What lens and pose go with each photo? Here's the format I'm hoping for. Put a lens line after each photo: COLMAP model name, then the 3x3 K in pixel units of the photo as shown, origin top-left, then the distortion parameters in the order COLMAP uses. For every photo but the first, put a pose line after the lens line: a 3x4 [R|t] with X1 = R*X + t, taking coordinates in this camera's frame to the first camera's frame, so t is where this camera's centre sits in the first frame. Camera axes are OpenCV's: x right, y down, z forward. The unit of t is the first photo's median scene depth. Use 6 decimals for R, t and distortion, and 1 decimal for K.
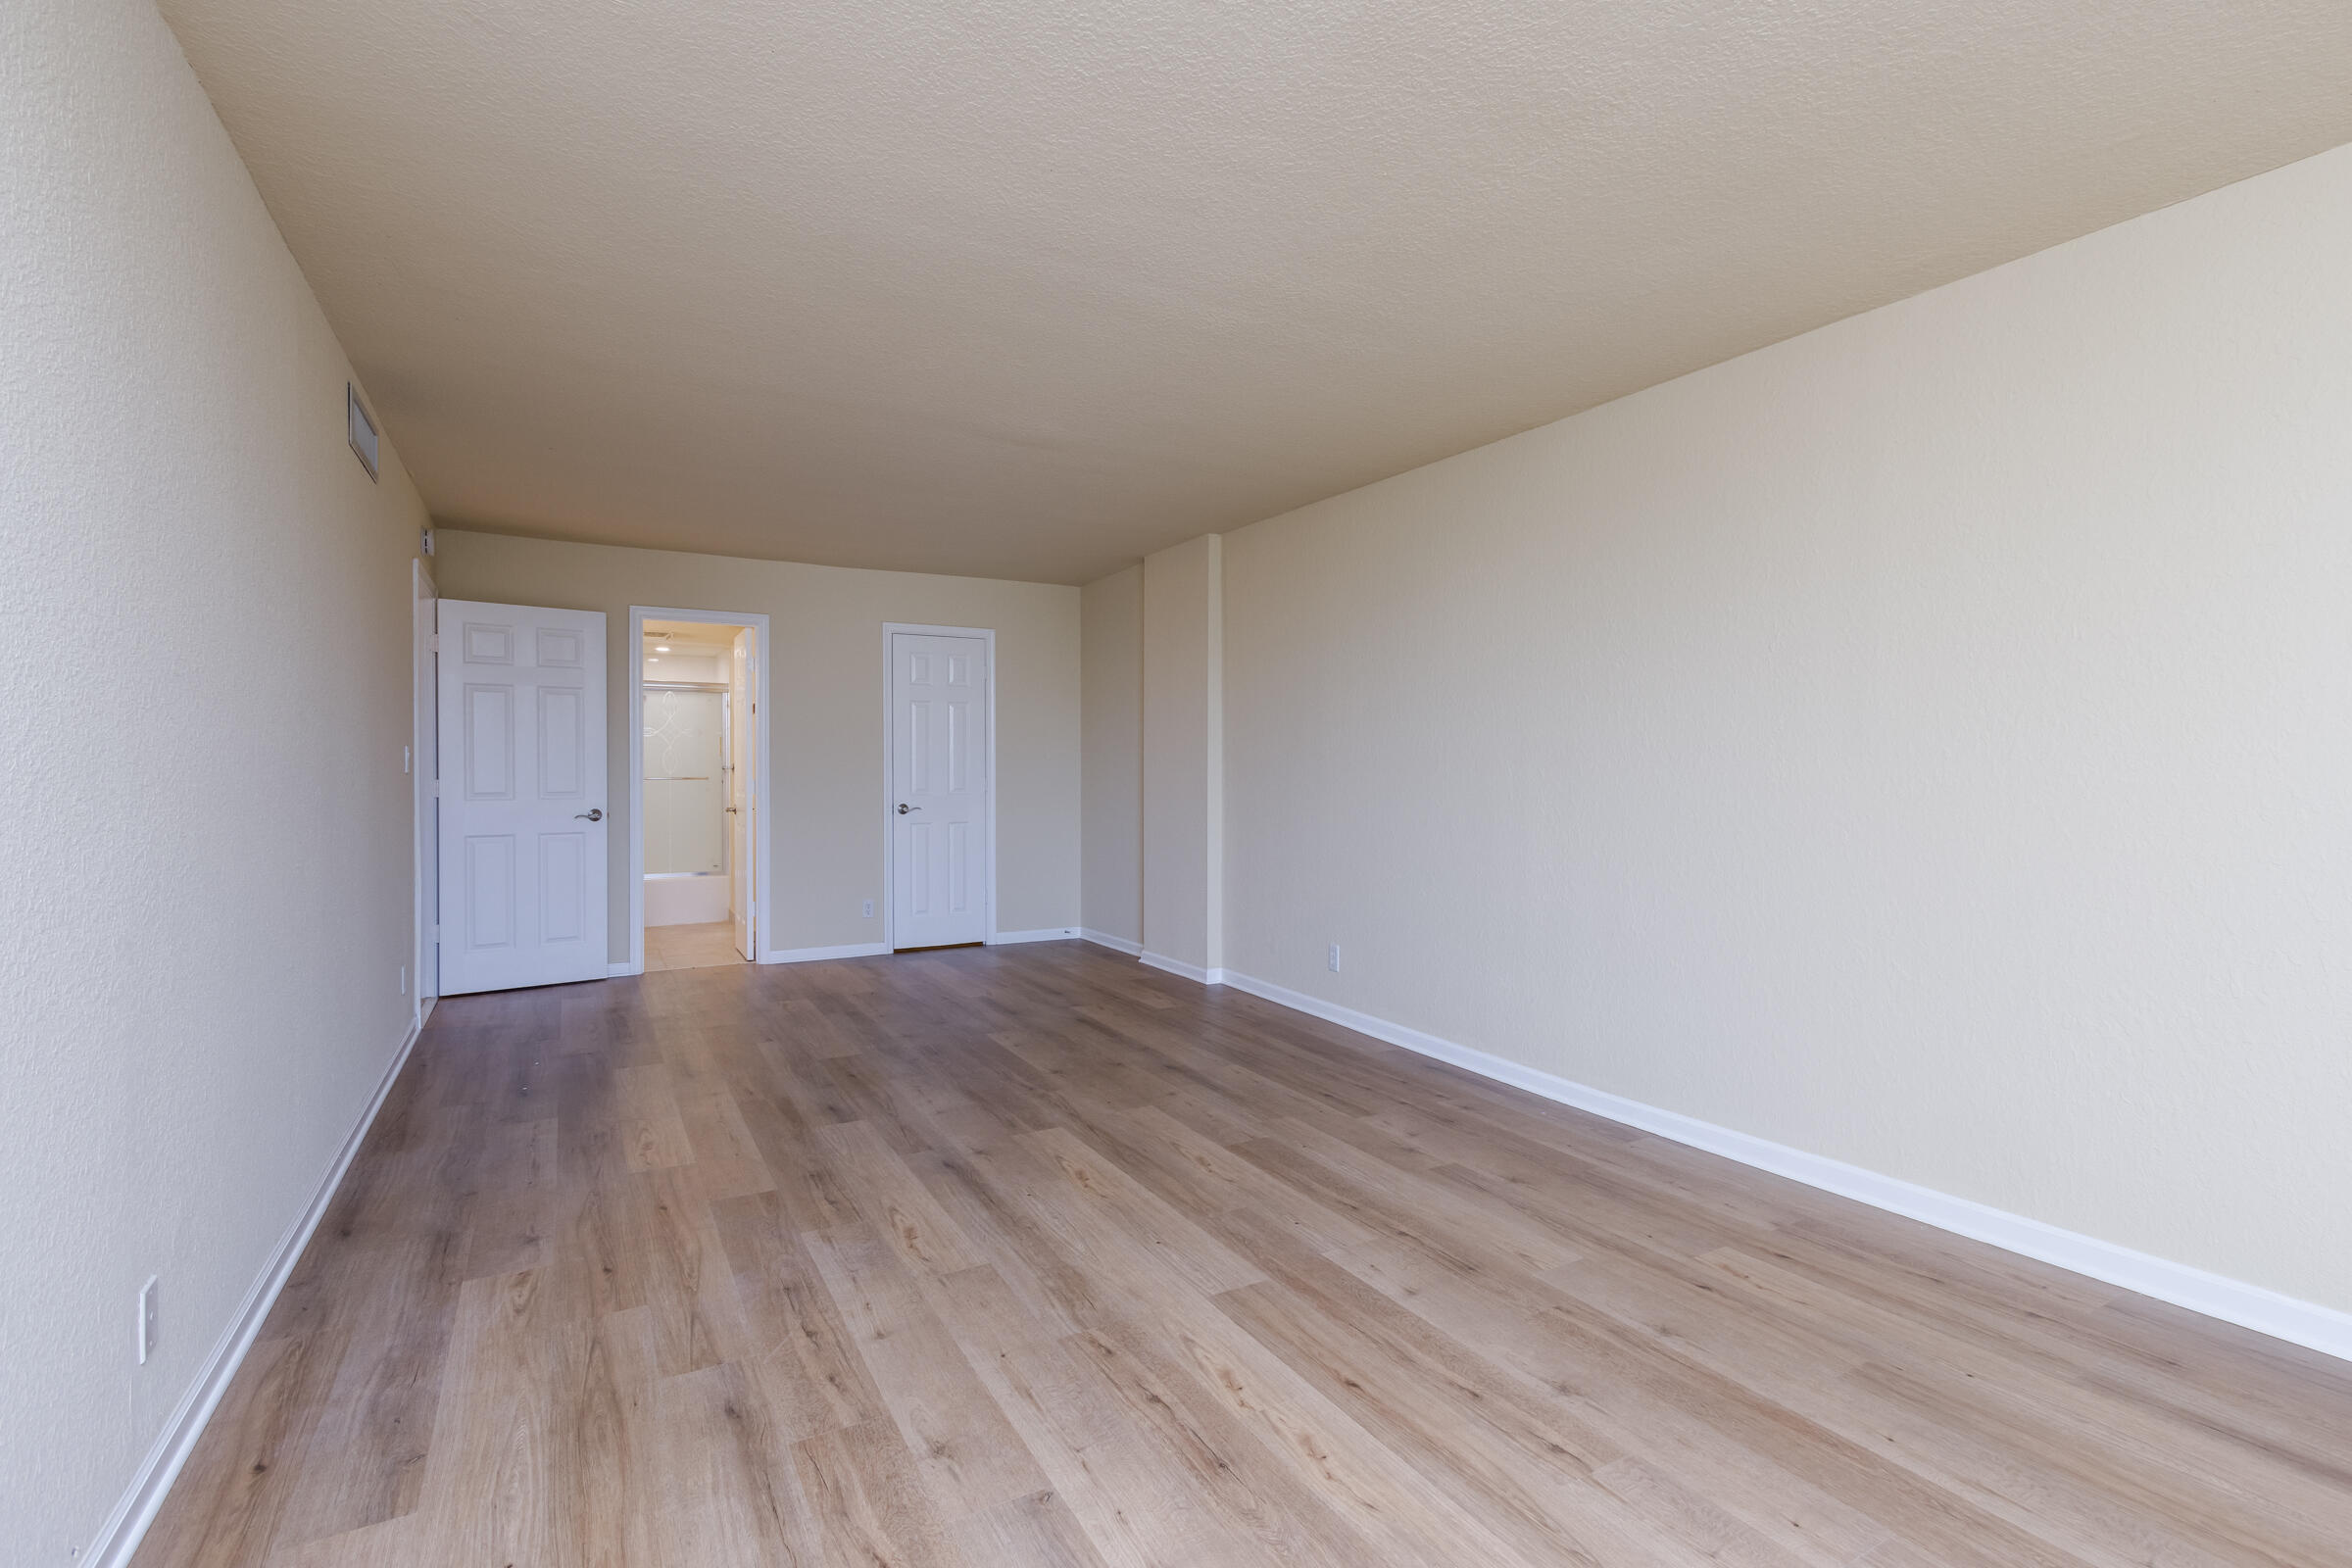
lens RADIAL K [[1079.9, 0, 1198.6], [0, 1079.9, 780.4], [0, 0, 1]] dist [0.003523, -0.000849]
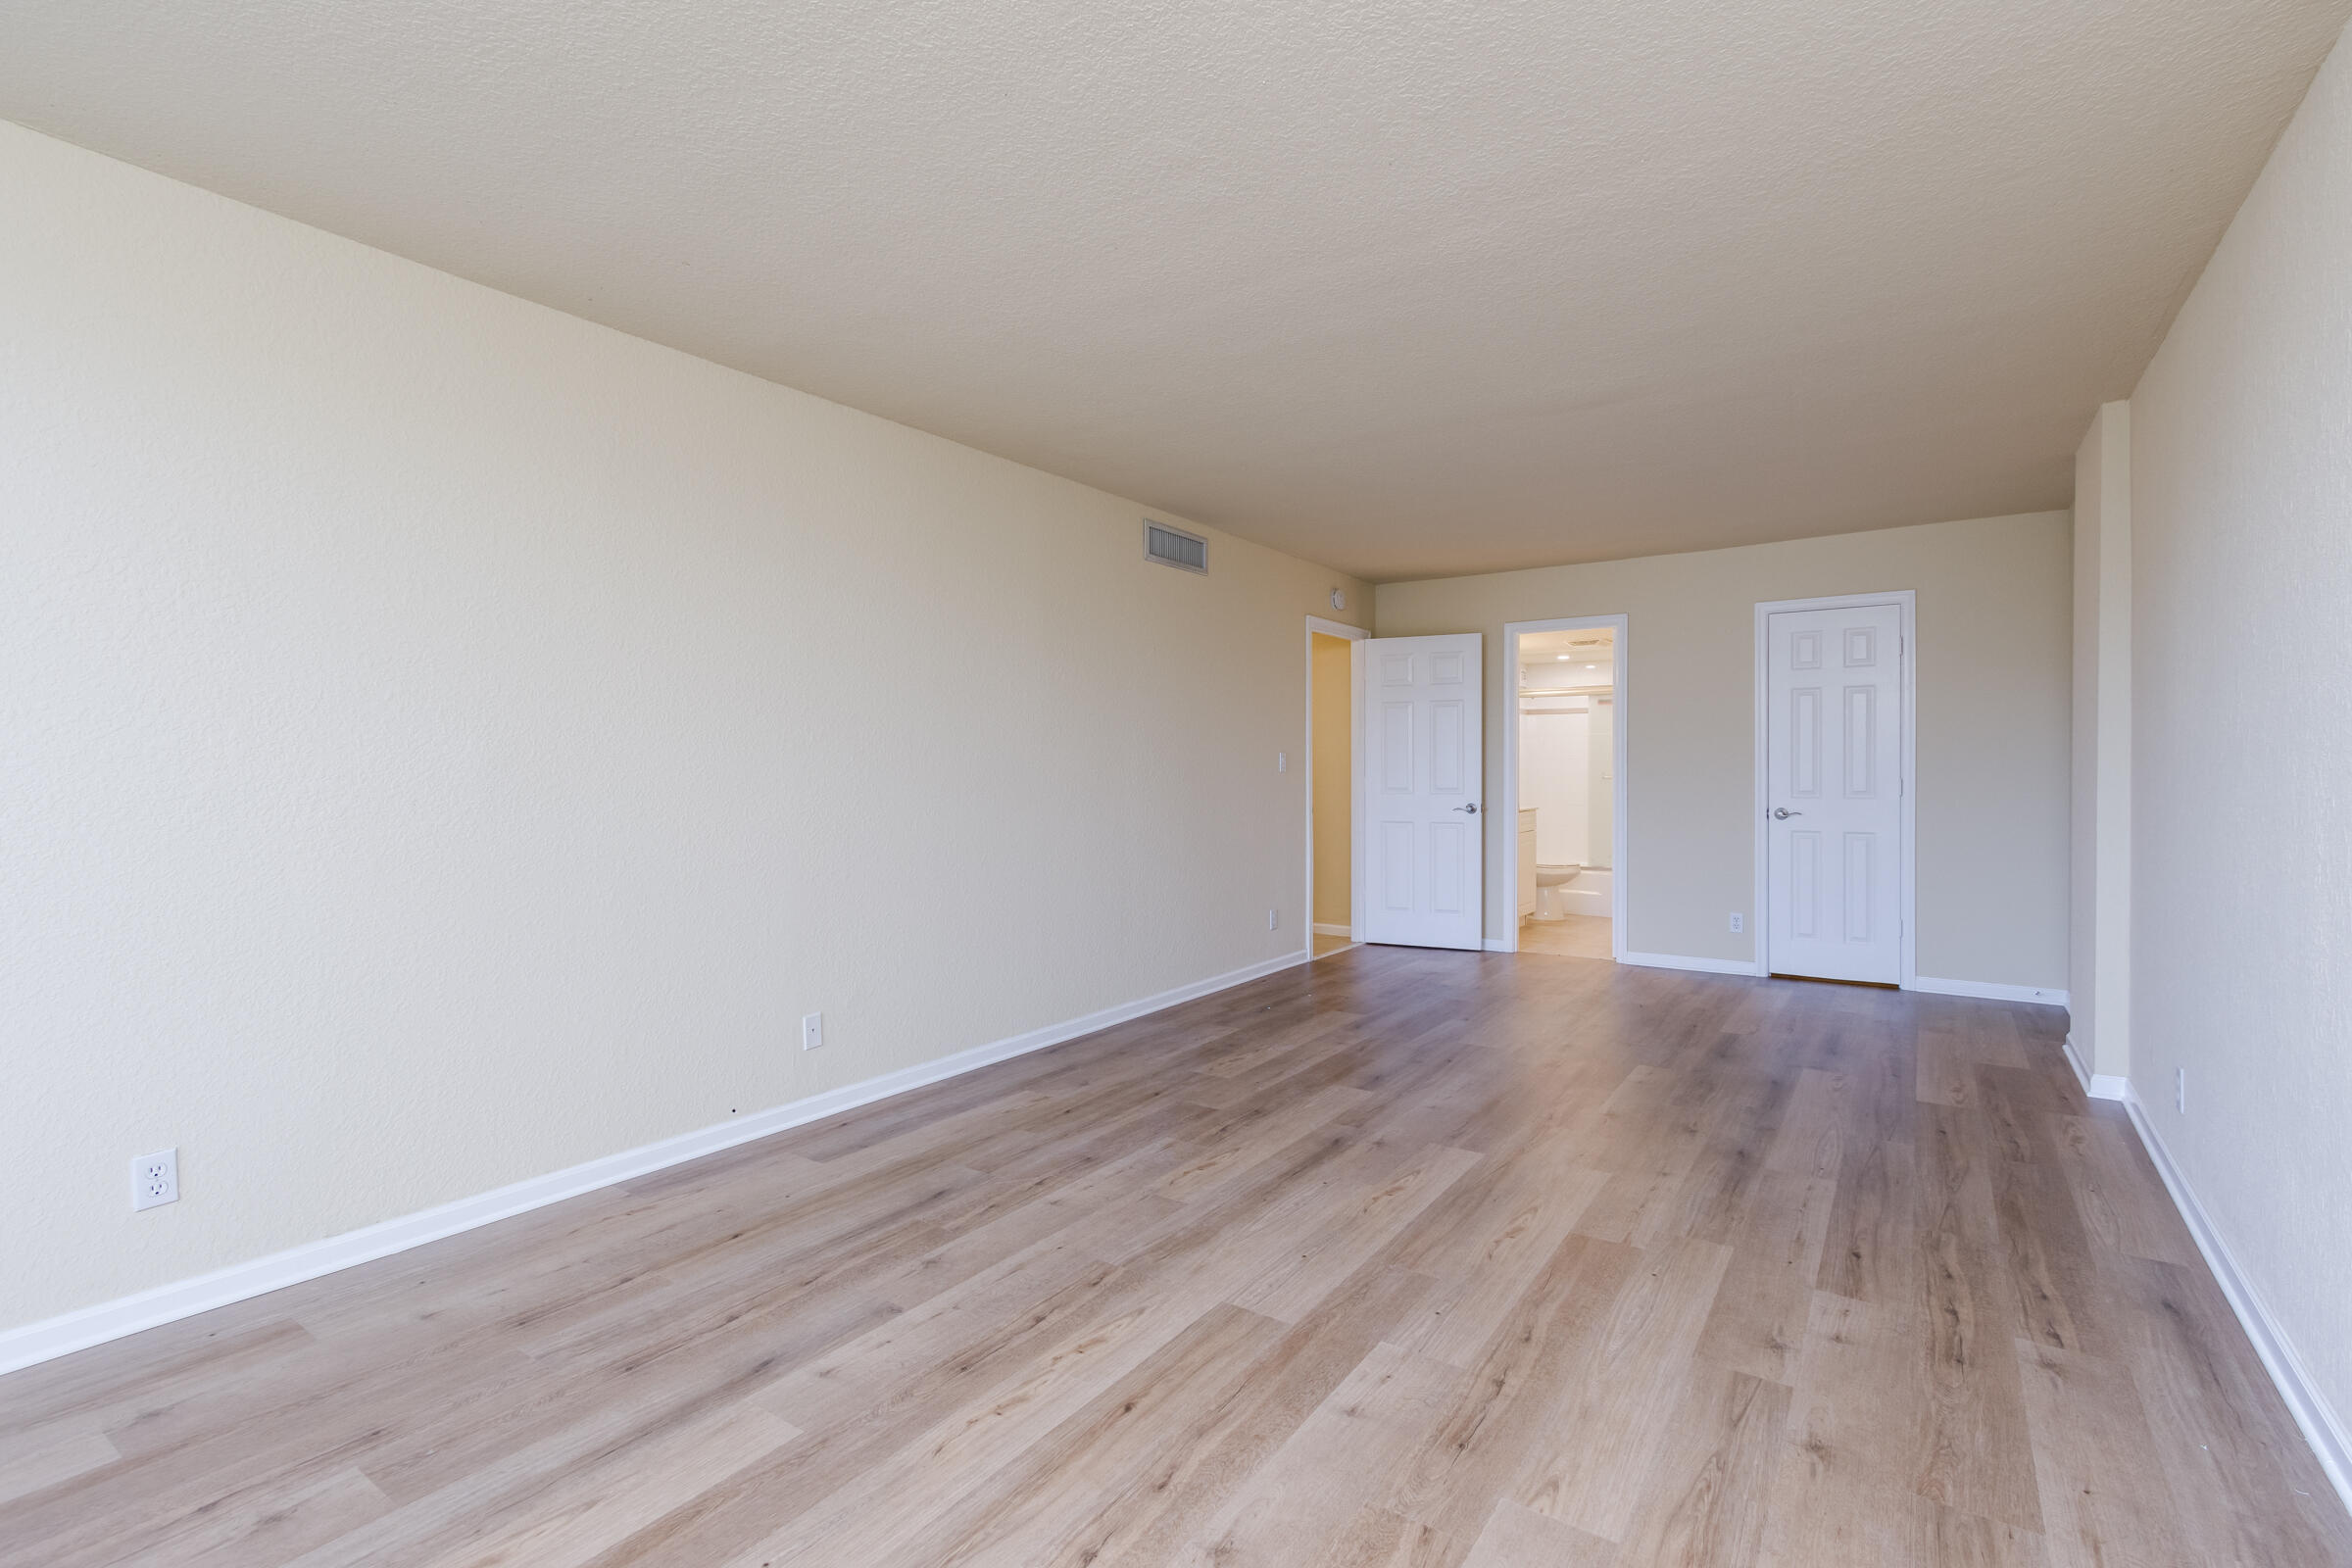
lens RADIAL K [[1079.9, 0, 1175.2], [0, 1079.9, 781.0], [0, 0, 1]] dist [0.003523, -0.000849]
pose [[0.420547, 0.006240, -0.907249, 0.660964], [-0.006360, 0.999972, 0.003929, -0.001028], [0.907248, 0.004117, 0.420575, 0.406643]]
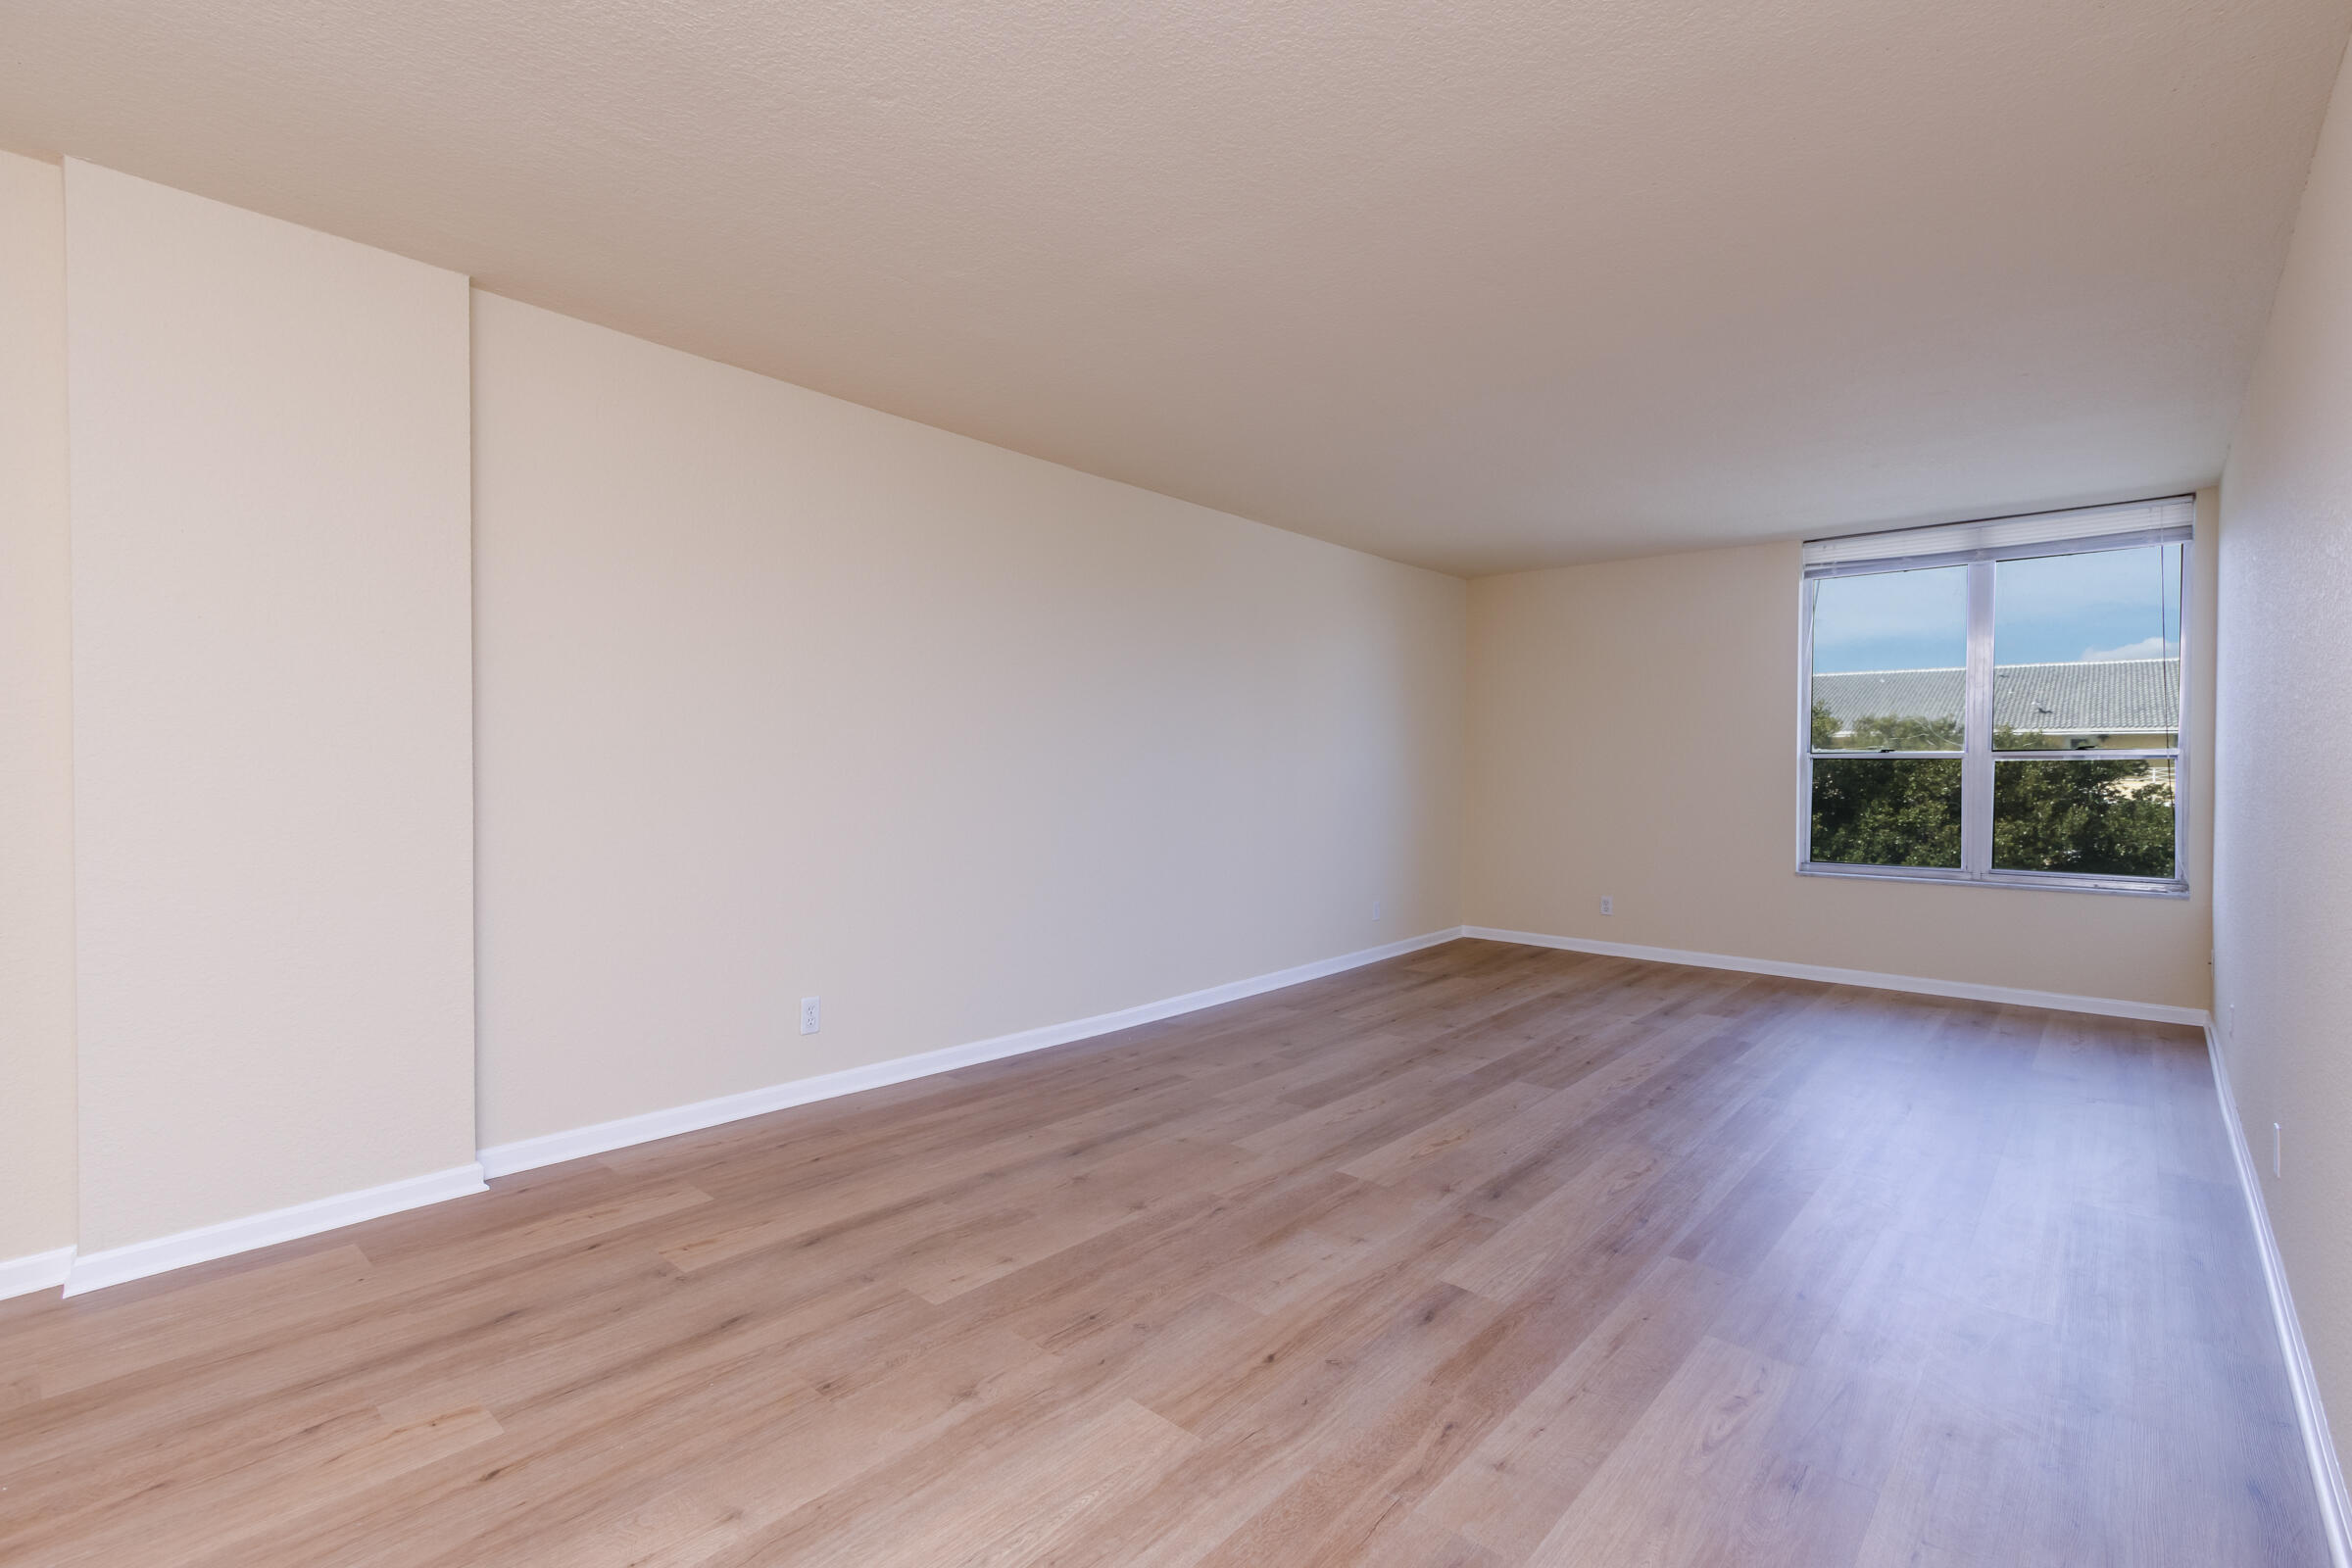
lens RADIAL K [[1079.9, 0, 1189.2], [0, 1079.9, 788.9], [0, 0, 1]] dist [0.003523, -0.000849]
pose [[-0.317758, -0.024784, 0.947848, -1.010016], [0.000305, 0.999656, 0.026241, -0.014266], [-0.948172, 0.008627, -0.317641, 1.532999]]
